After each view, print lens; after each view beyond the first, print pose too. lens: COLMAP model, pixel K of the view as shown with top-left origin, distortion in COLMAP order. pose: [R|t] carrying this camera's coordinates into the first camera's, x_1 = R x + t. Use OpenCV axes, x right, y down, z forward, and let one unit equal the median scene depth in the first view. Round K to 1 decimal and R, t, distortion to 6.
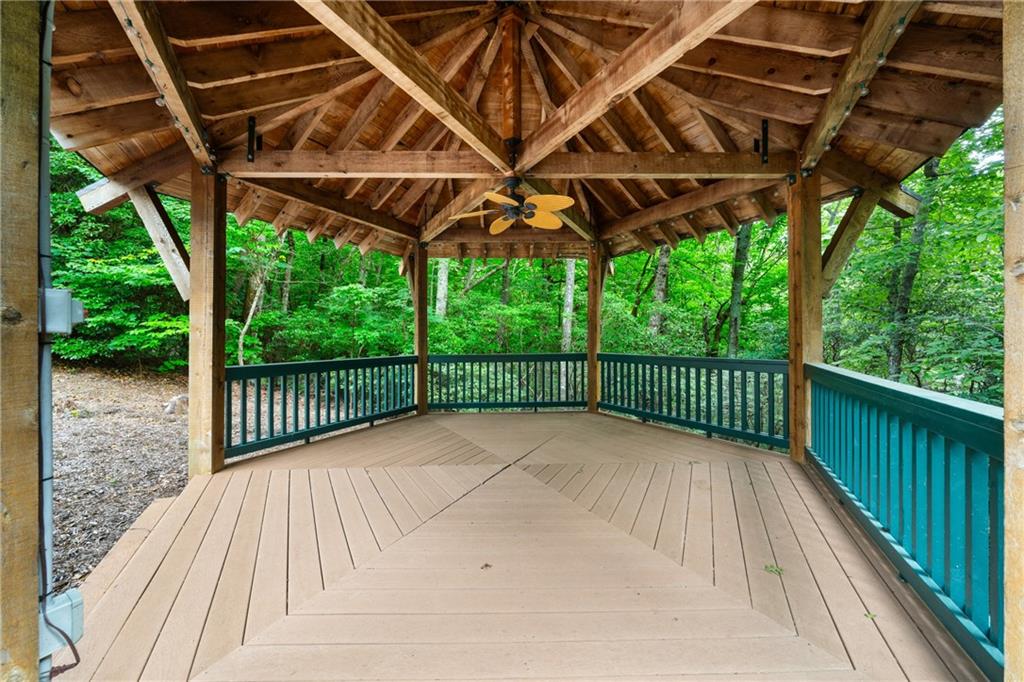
lens RADIAL K [[347.9, 0, 511.3], [0, 347.9, 350.0], [0, 0, 1]] dist [-0.006044, 0.000067]
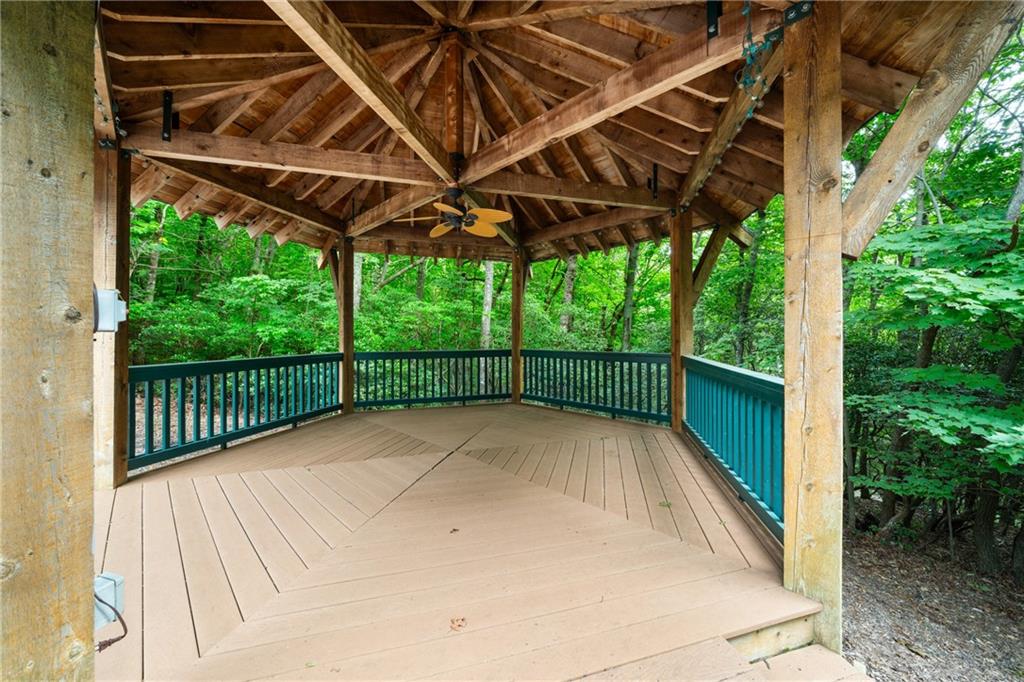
lens RADIAL K [[347.9, 0, 511.3], [0, 347.9, 350.0], [0, 0, 1]] dist [-0.006044, 0.000067]
pose [[0.967900, -0.007238, 0.251231, -0.094843], [0.005085, 0.999945, 0.009220, 0.001924], [-0.251284, -0.007646, 0.967883, -0.096232]]
